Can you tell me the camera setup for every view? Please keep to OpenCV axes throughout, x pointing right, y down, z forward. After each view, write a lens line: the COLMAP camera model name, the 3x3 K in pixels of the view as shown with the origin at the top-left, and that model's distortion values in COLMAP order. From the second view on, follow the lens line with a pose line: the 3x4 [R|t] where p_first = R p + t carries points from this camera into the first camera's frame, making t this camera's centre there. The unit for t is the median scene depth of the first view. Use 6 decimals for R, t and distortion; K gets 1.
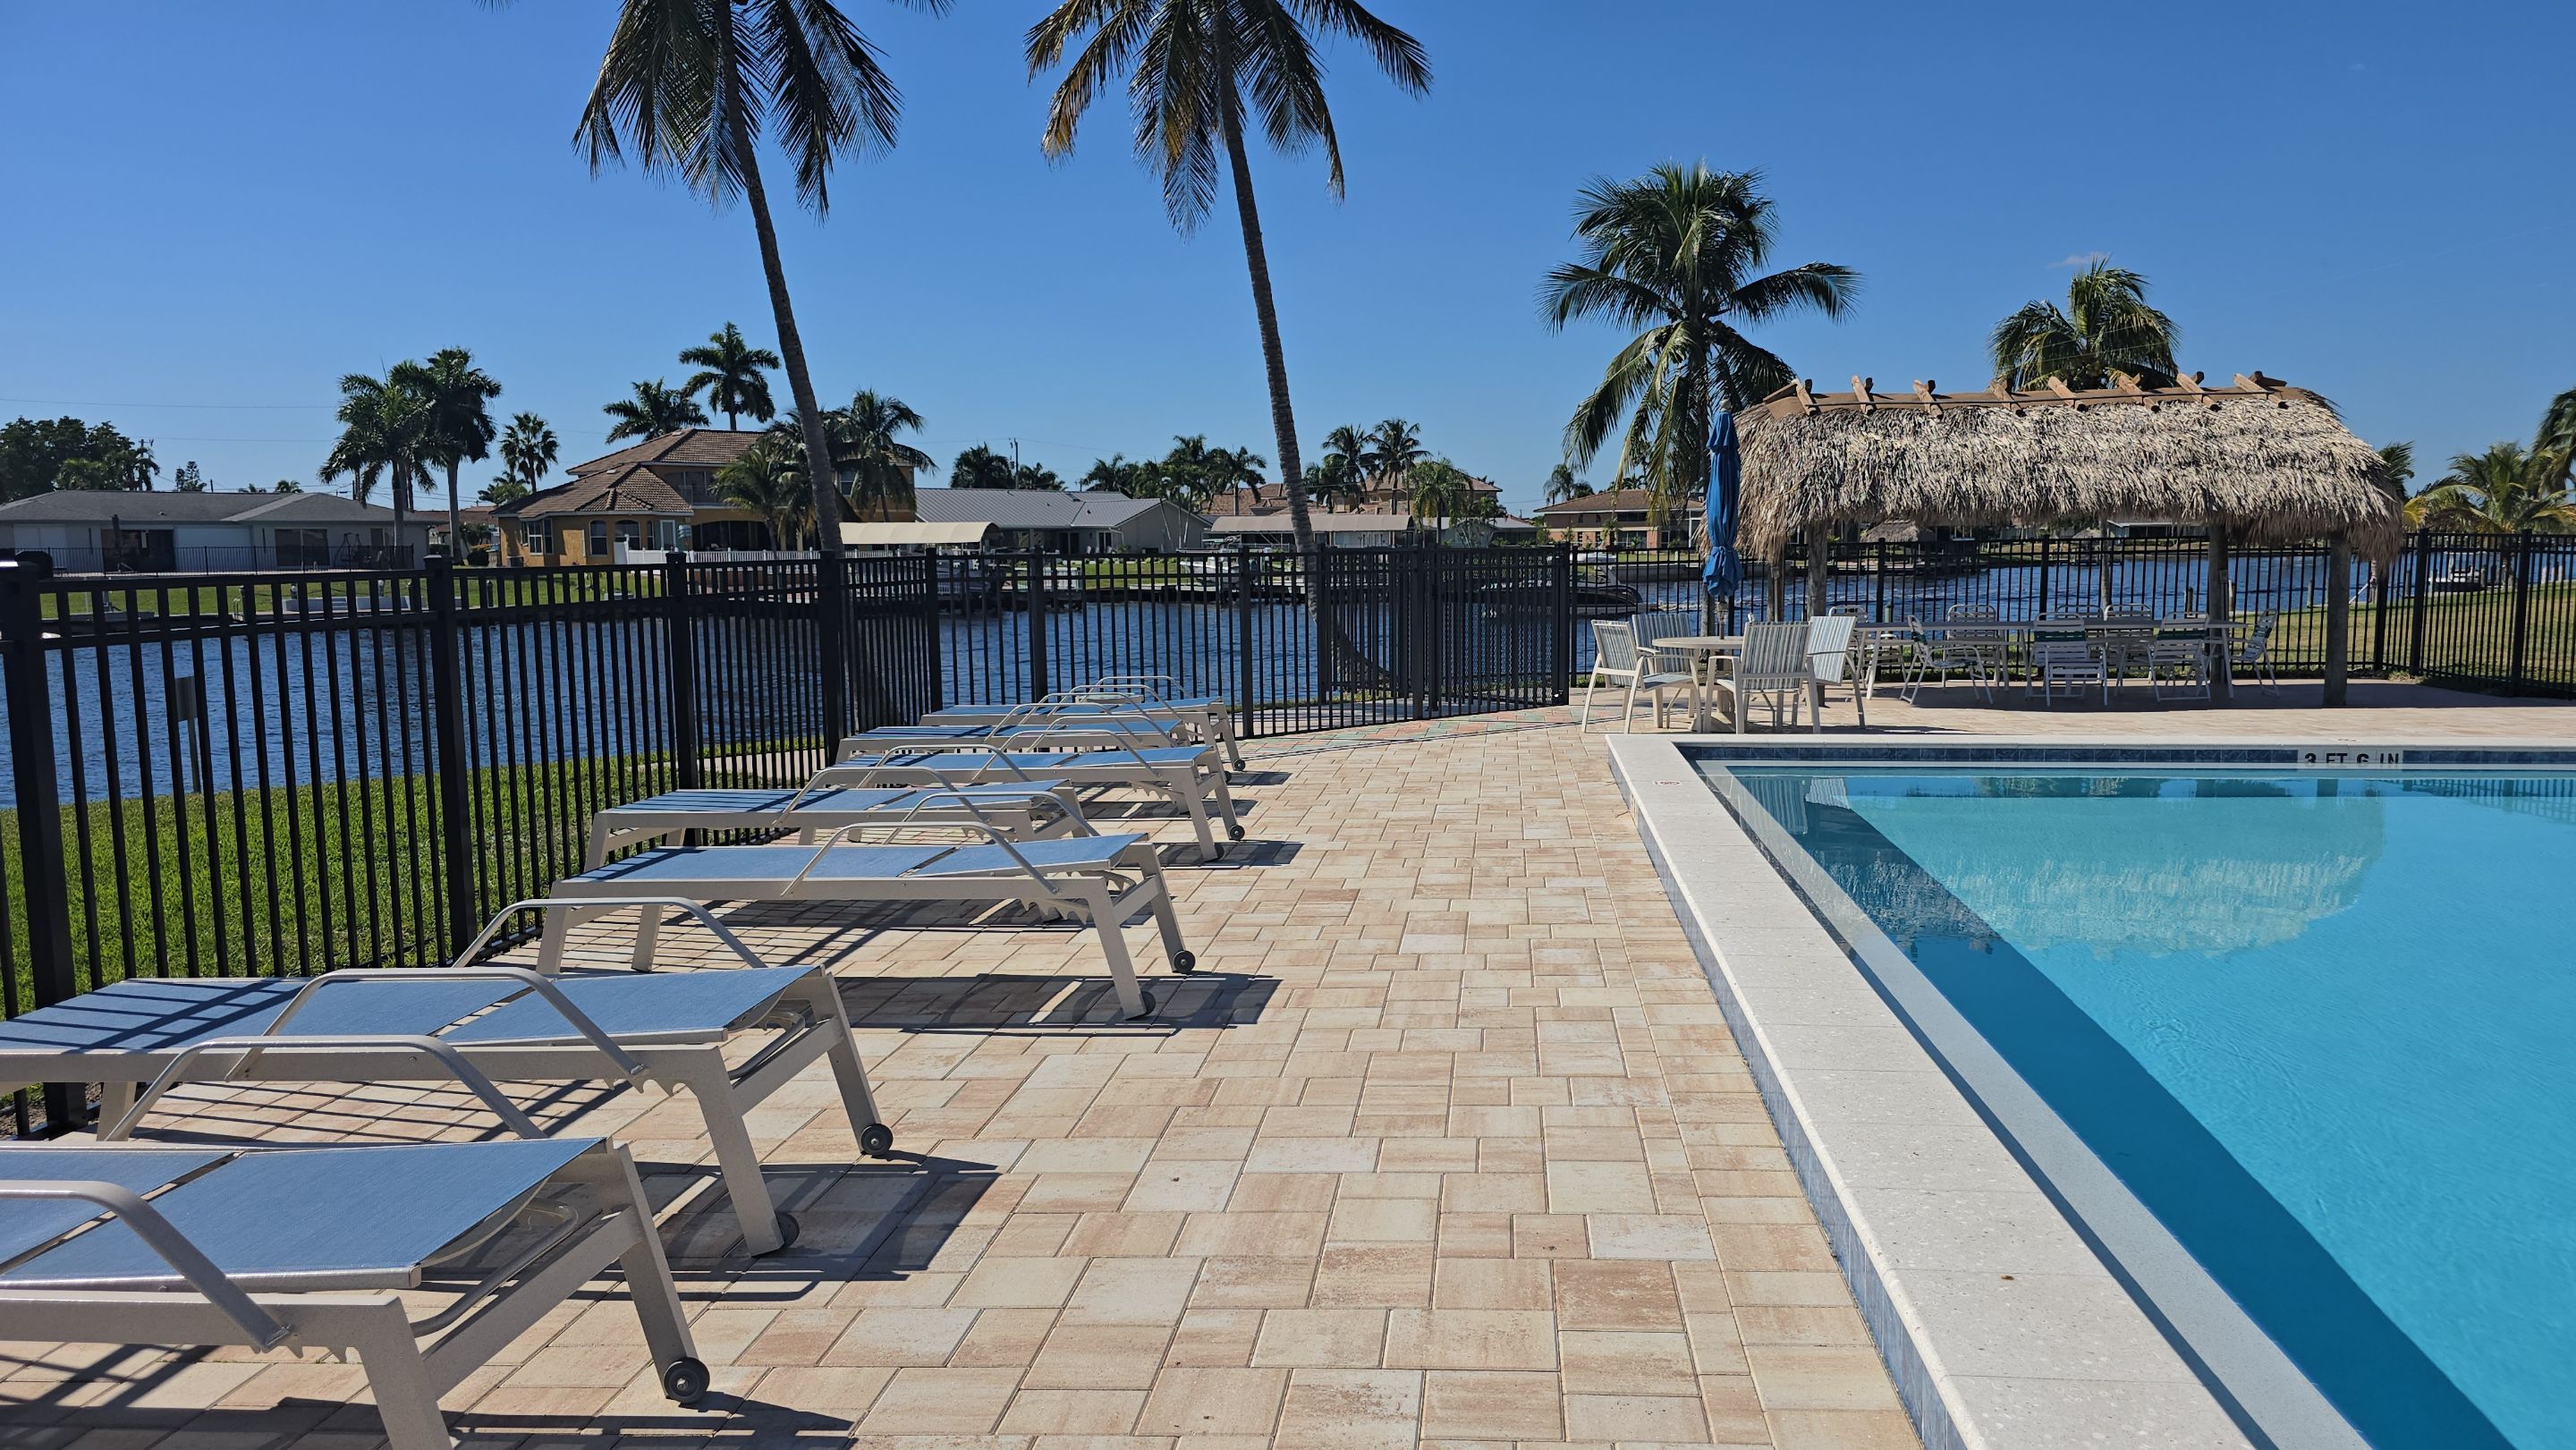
lens RADIAL K [[1713.4, 0, 1379.9], [0, 1713.4, 738.6], [0, 0, 1]] dist [0.074147, -0.089876]
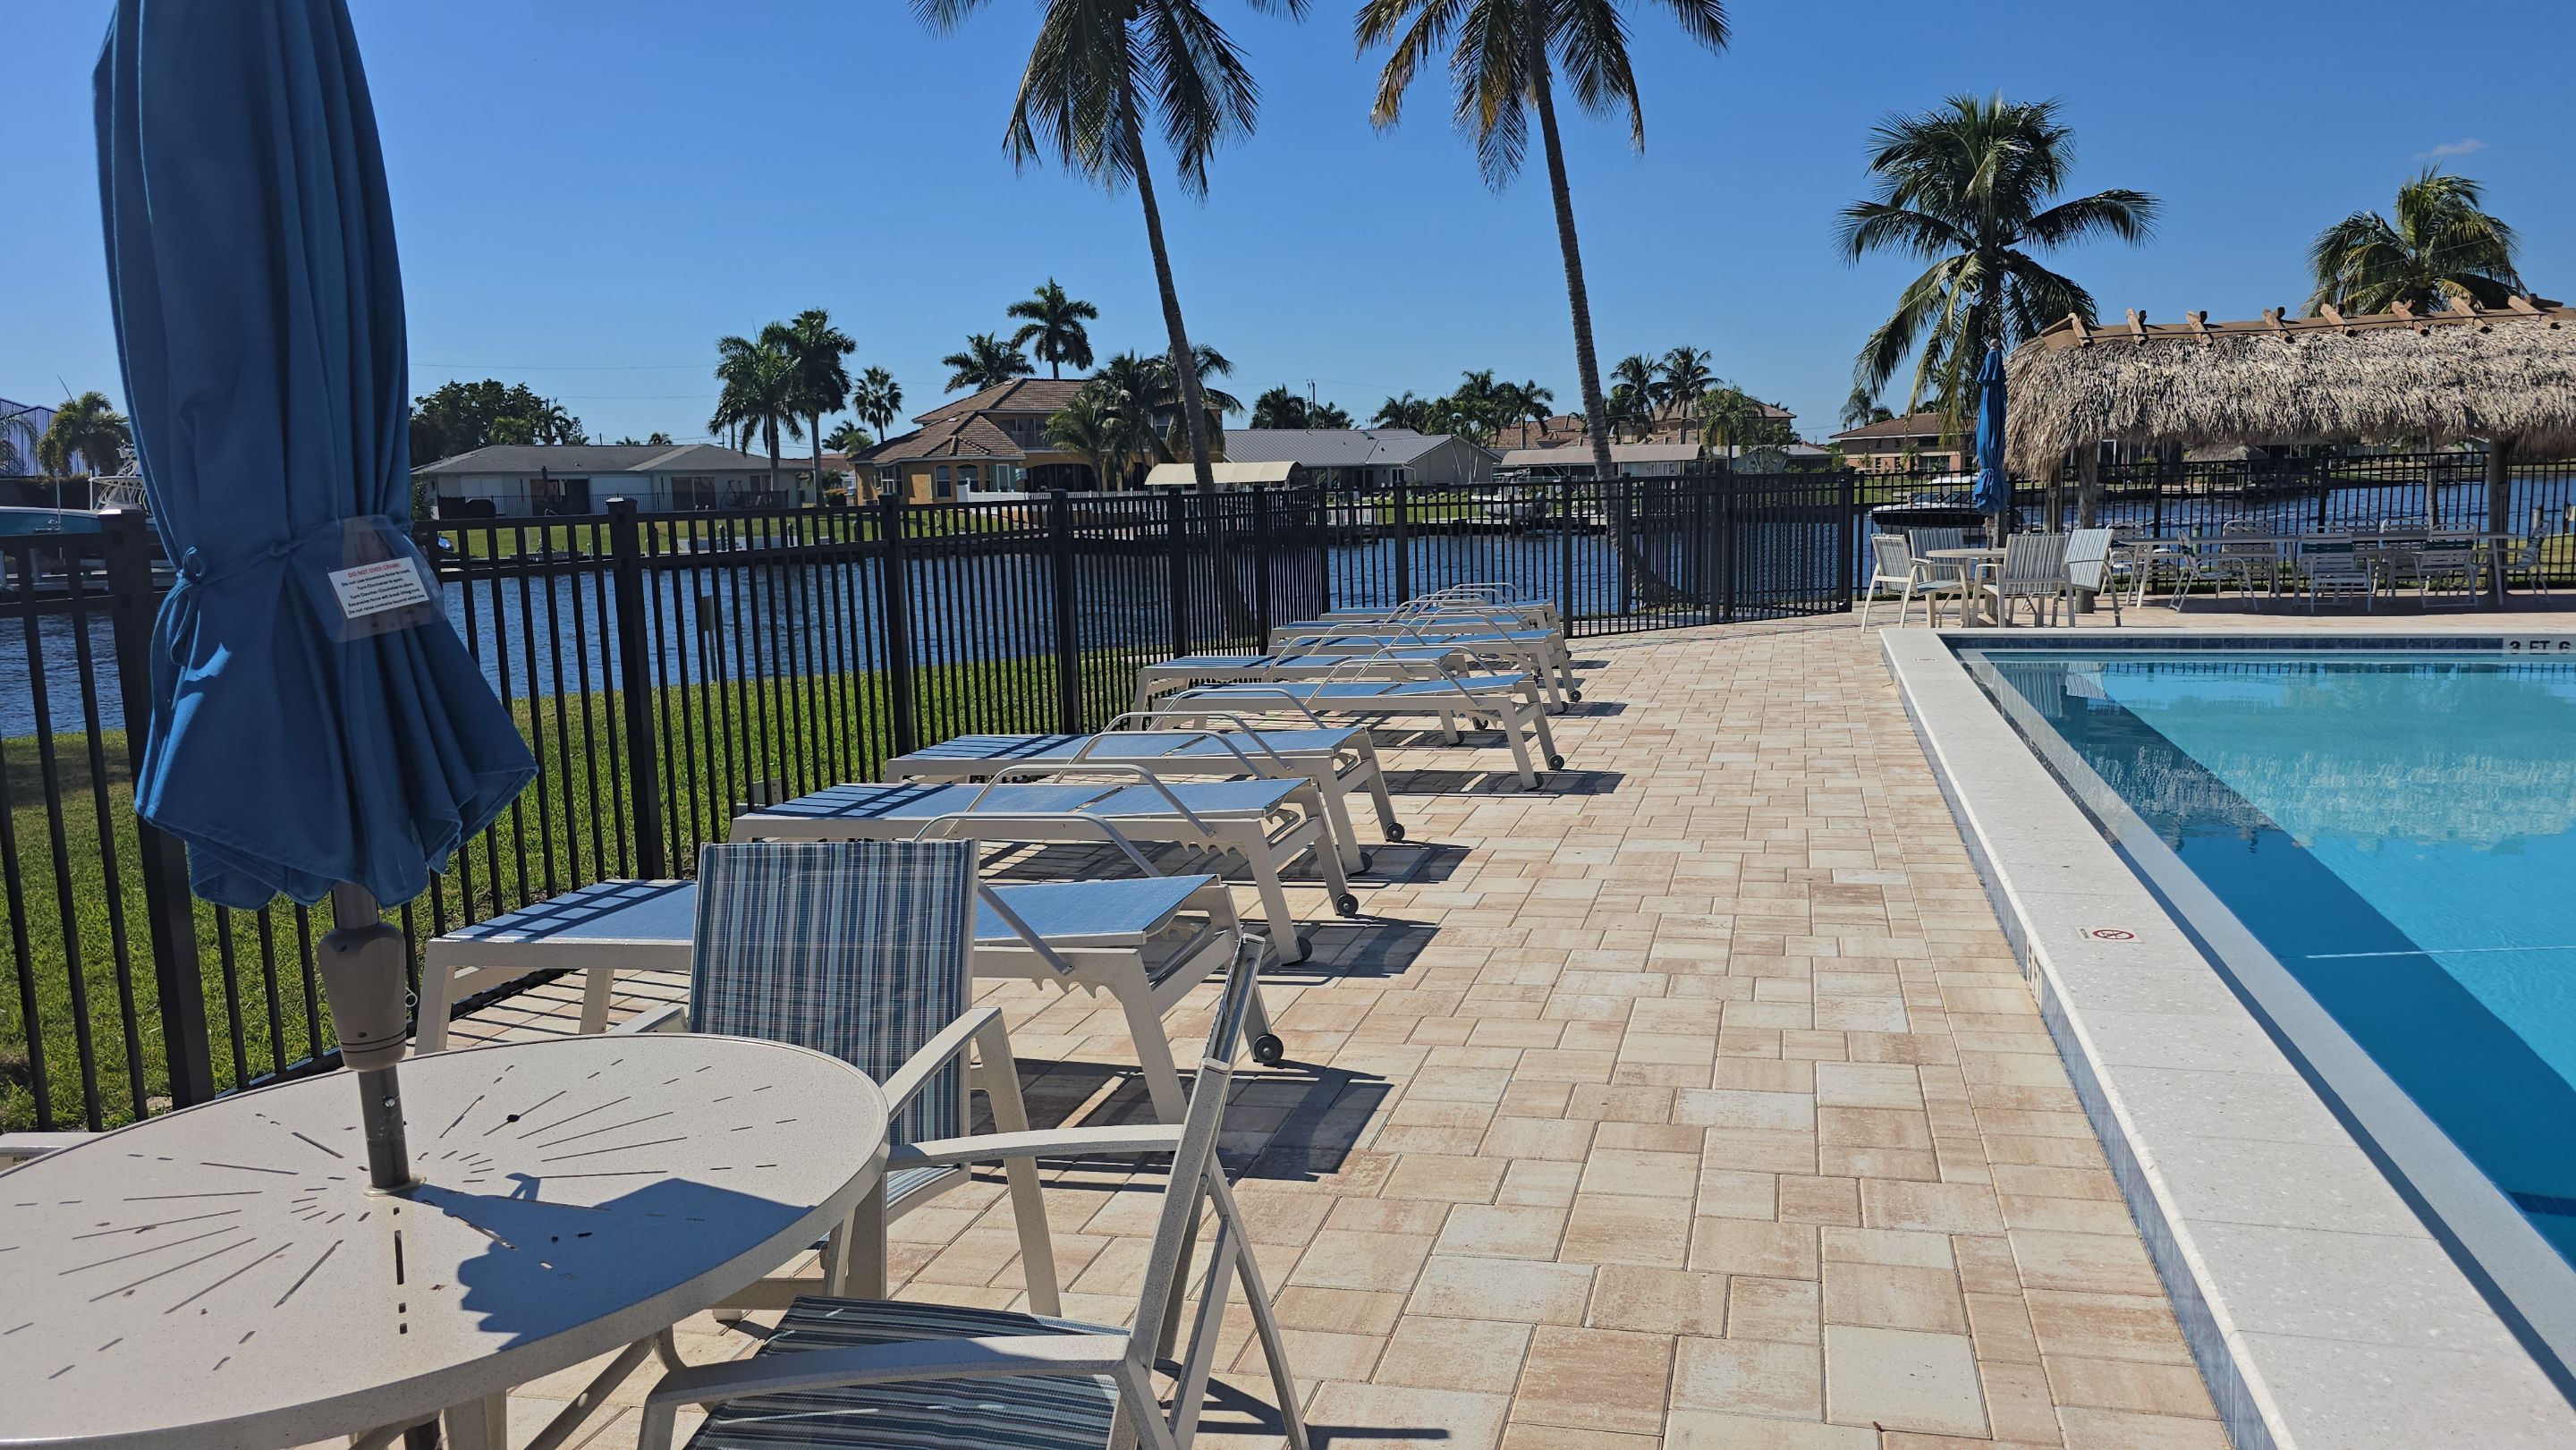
lens RADIAL K [[1712.8, 0, 1385.7], [0, 1712.8, 713.0], [0, 0, 1]] dist [0.064073, -0.071238]
pose [[0.986955, 0.006165, -0.160881, -0.004559], [-0.002346, 0.999711, 0.023918, 0.009730], [0.160982, -0.023228, 0.986684, -0.080504]]
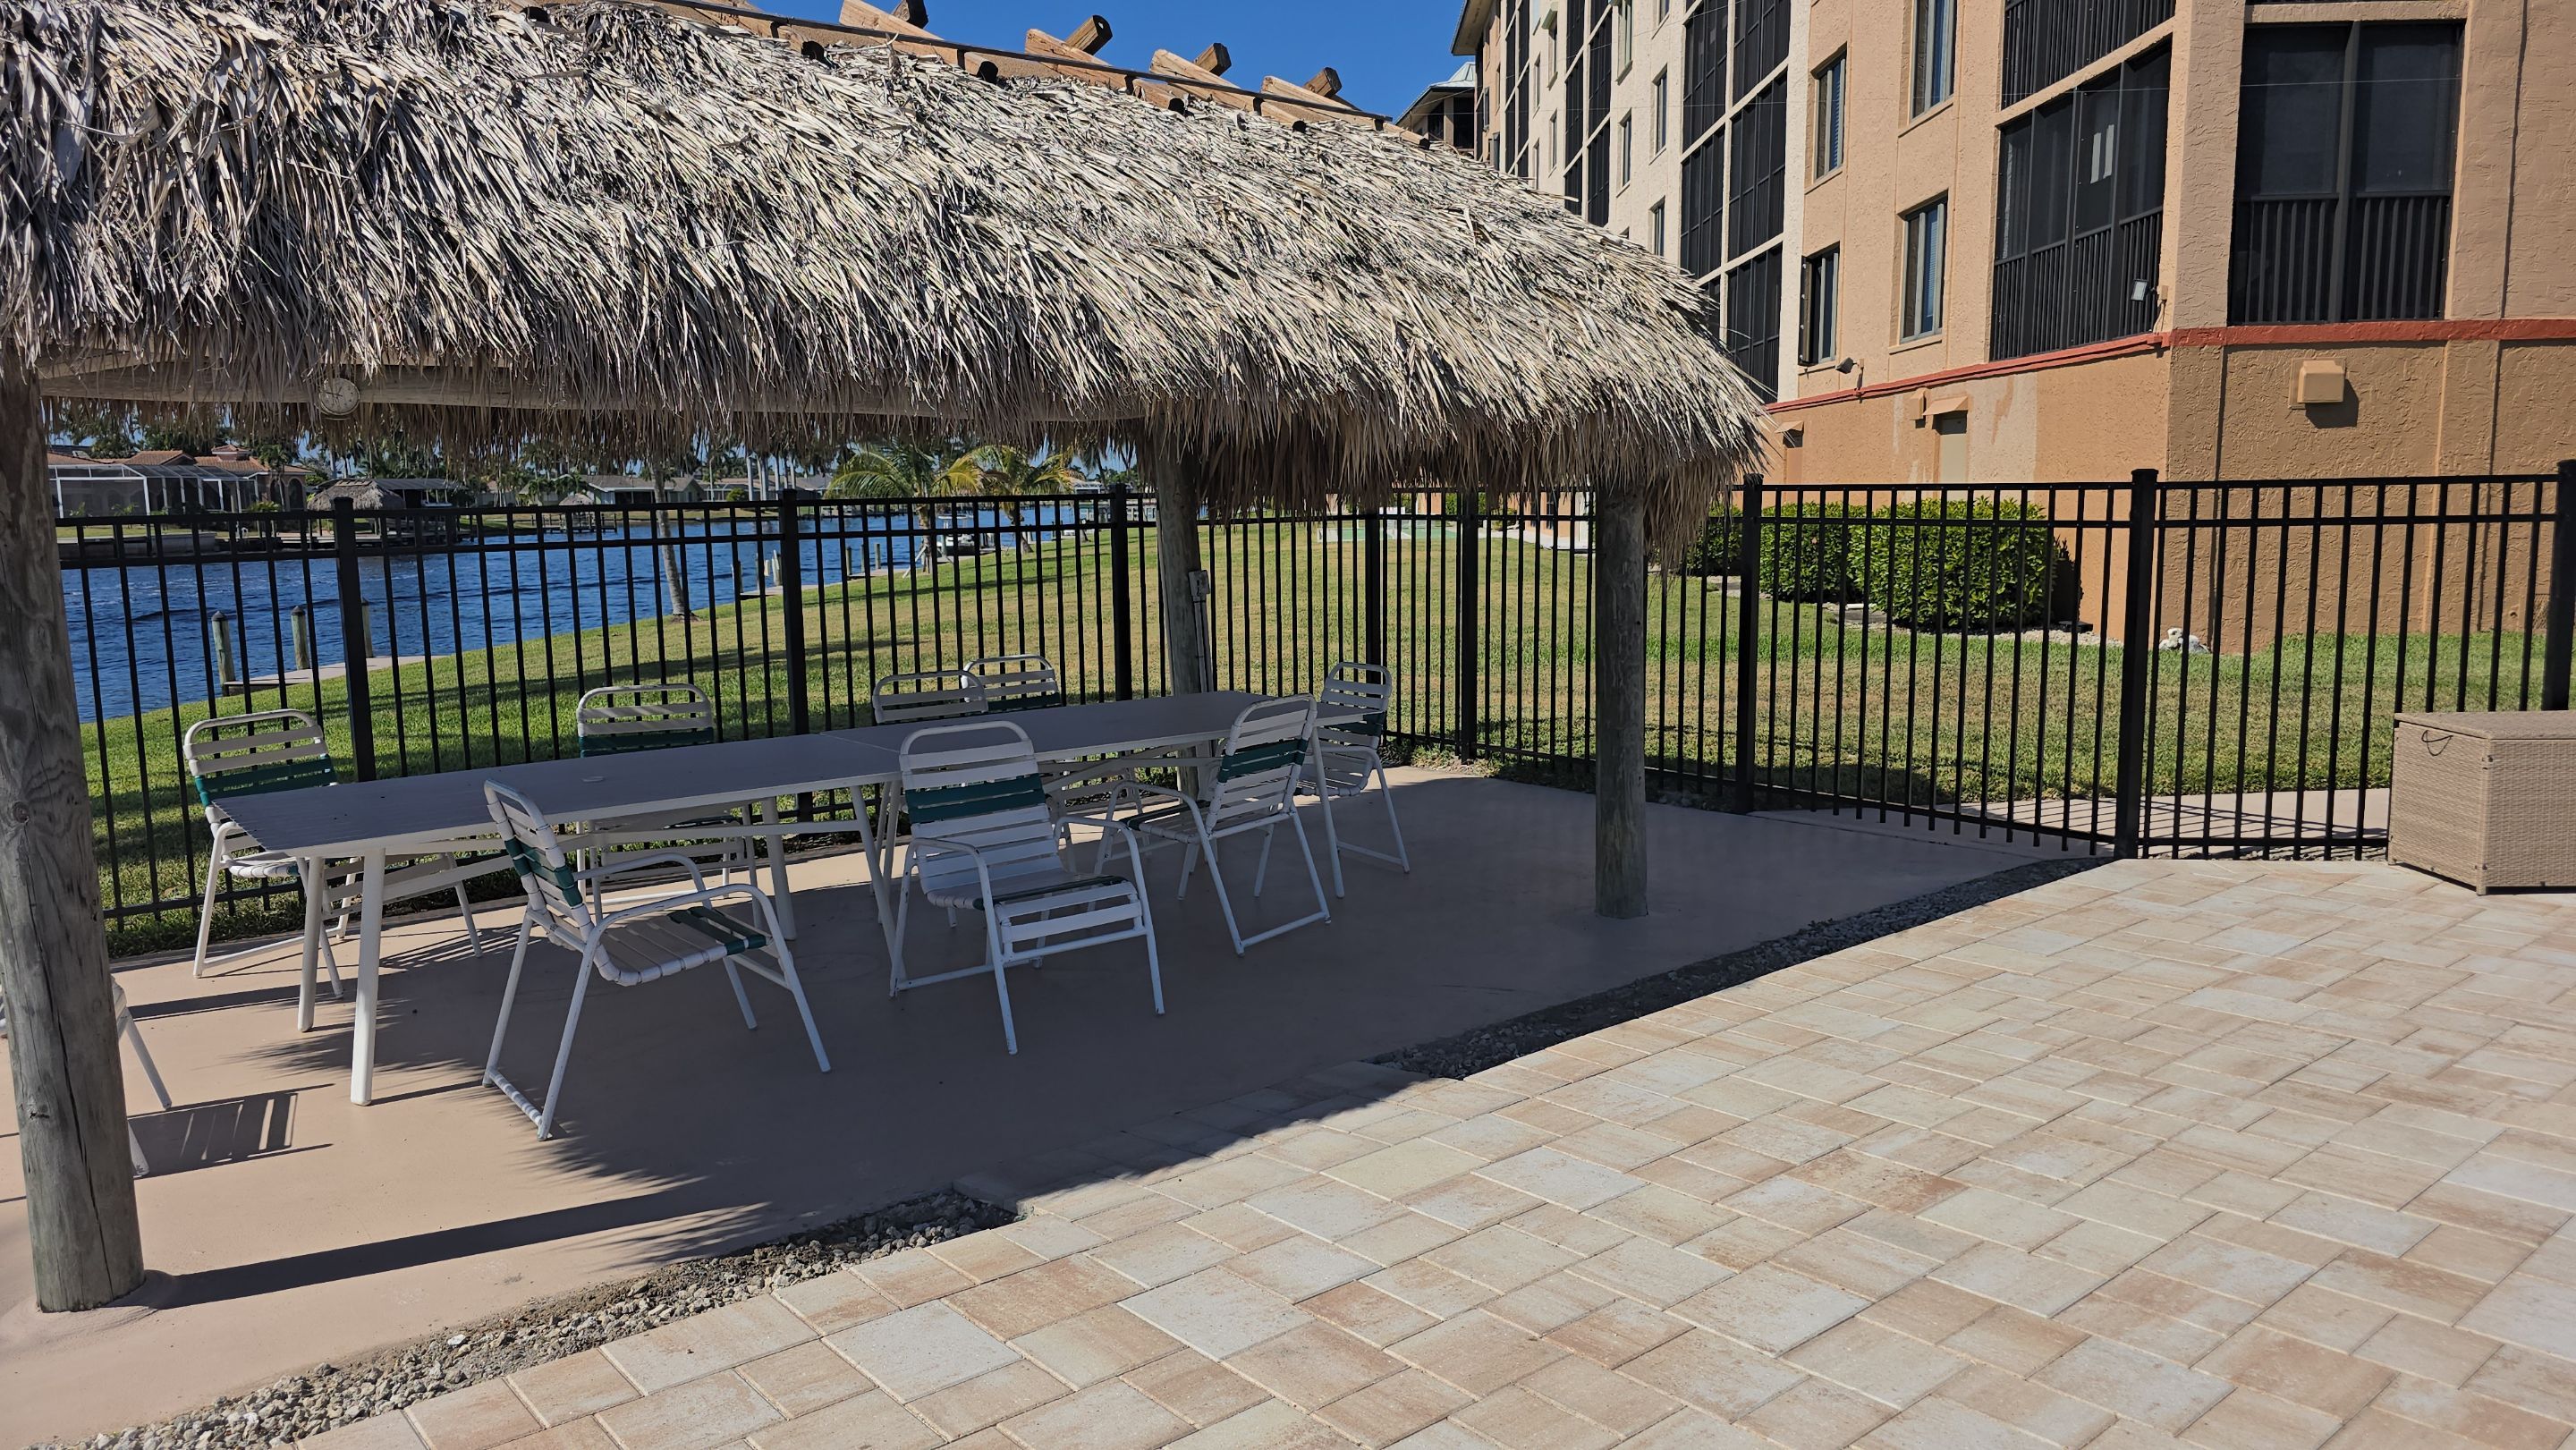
lens RADIAL K [[1770.7, 0, 1294.7], [0, 1770.7, 742.3], [0, 0, 1]] dist [0.044559, -0.042537]
pose [[0.718256, -0.099604, 0.688613, 0.107924], [0.087557, 0.994772, 0.052562, -0.042727], [-0.690248, 0.022540, 0.723222, 0.372684]]
